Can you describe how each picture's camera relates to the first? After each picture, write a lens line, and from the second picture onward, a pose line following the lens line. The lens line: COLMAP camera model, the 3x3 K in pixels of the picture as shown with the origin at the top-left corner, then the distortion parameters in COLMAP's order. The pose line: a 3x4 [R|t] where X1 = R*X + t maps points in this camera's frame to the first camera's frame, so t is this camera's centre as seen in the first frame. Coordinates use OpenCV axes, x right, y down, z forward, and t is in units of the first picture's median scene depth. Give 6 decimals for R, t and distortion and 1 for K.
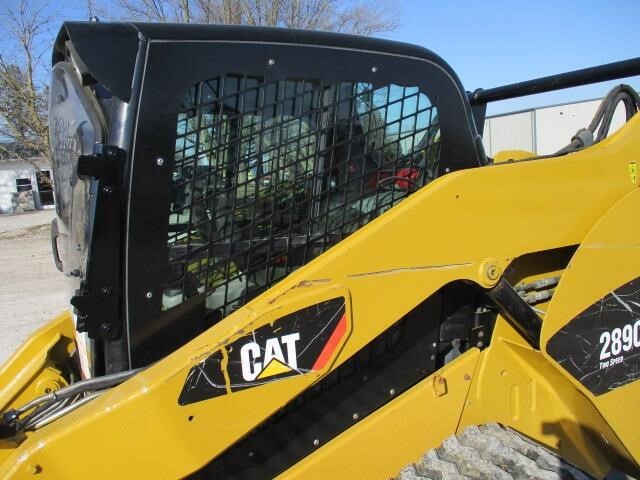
lens RADIAL K [[533.4, 0, 320.0], [0, 533.4, 240.0], [0, 0, 1]] dist [-0.024829, 0.004622]
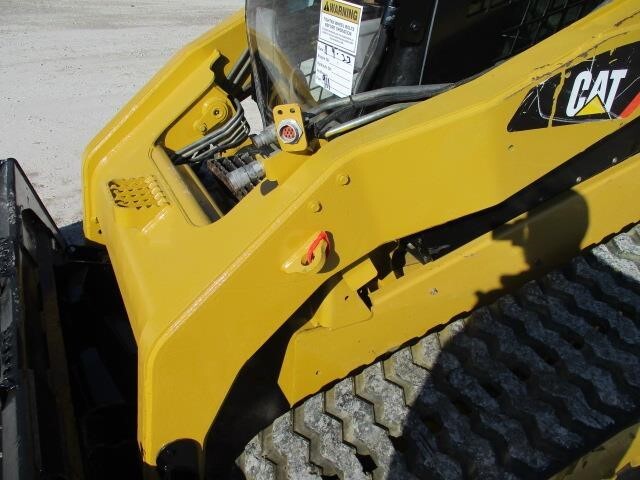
lens RADIAL K [[536.7, 0, 321.7], [0, 536.7, 232.1], [0, 0, 1]] dist [-0.025830, 0.006703]
pose [[0.990810, 0.124511, 0.052845, -0.530649], [-0.135235, 0.919539, 0.368997, 0.165781], [-0.002649, -0.372752, 0.927927, 0.124859]]
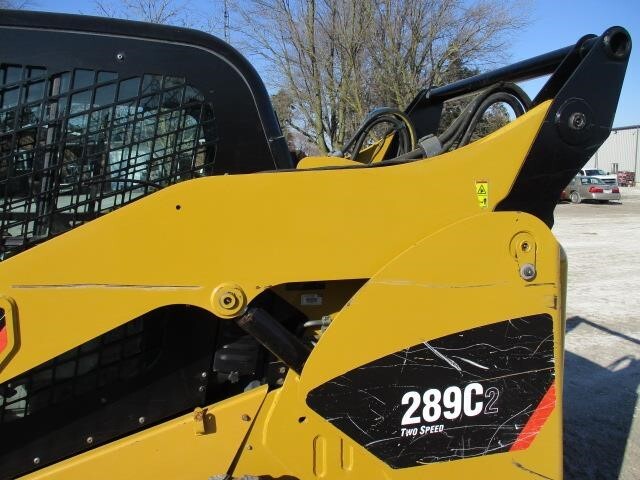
lens RADIAL K [[533.4, 0, 320.0], [0, 533.4, 240.0], [0, 0, 1]] dist [-0.024829, 0.004622]
pose [[0.970158, 0.092776, -0.224021, 0.778691], [-0.091504, 0.995675, 0.016073, -0.073435], [0.224543, 0.004905, 0.974452, 0.260863]]
